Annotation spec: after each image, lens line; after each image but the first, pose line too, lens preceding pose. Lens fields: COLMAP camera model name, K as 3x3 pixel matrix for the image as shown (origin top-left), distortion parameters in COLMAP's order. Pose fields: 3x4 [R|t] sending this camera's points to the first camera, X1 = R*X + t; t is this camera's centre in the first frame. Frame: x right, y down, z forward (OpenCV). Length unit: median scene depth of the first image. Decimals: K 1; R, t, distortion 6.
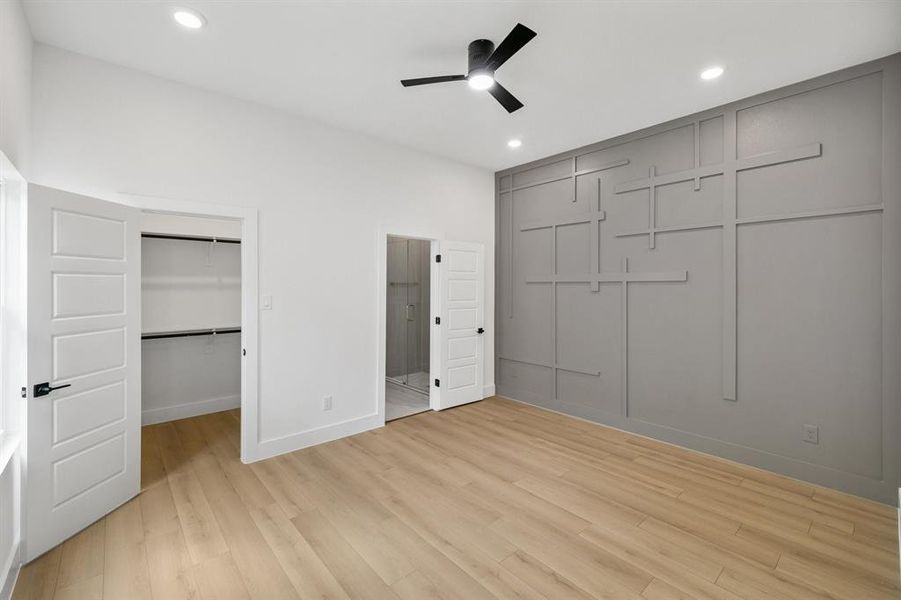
lens RADIAL K [[386.4, 0, 450.9], [0, 386.4, 283.4], [0, 0, 1]] dist [0.003334, 0.004088]
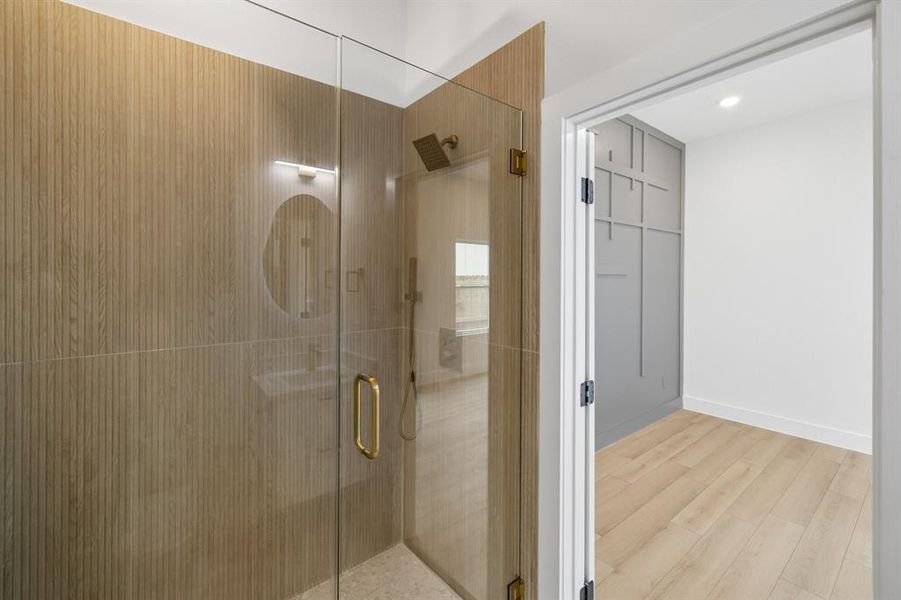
lens RADIAL K [[386.4, 0, 450.9], [0, 386.4, 283.4], [0, 0, 1]] dist [0.003334, 0.004088]
pose [[0.053255, -0.008717, 0.998543, -0.506563], [-0.003845, 0.999953, 0.008935, 0.010409], [-0.998574, -0.004316, 0.053219, 1.596713]]
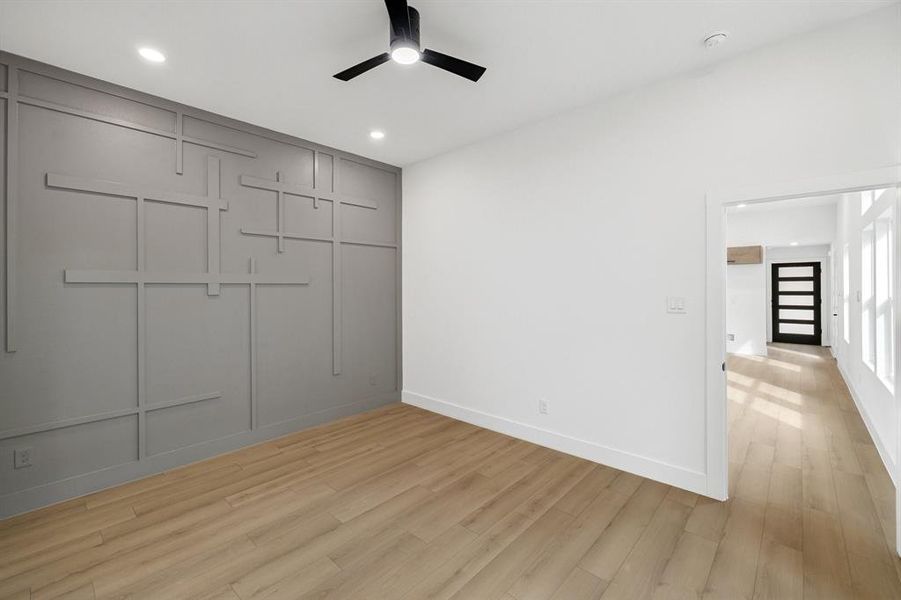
lens RADIAL K [[377.9, 0, 447.7], [0, 377.9, 286.3], [0, 0, 1]] dist [0.001010, 0.000362]
pose [[-0.096210, 0.003768, 0.995354, -0.628113], [-0.000586, 0.999992, -0.003842, 0.006261], [-0.995361, -0.000953, -0.096207, 0.787802]]
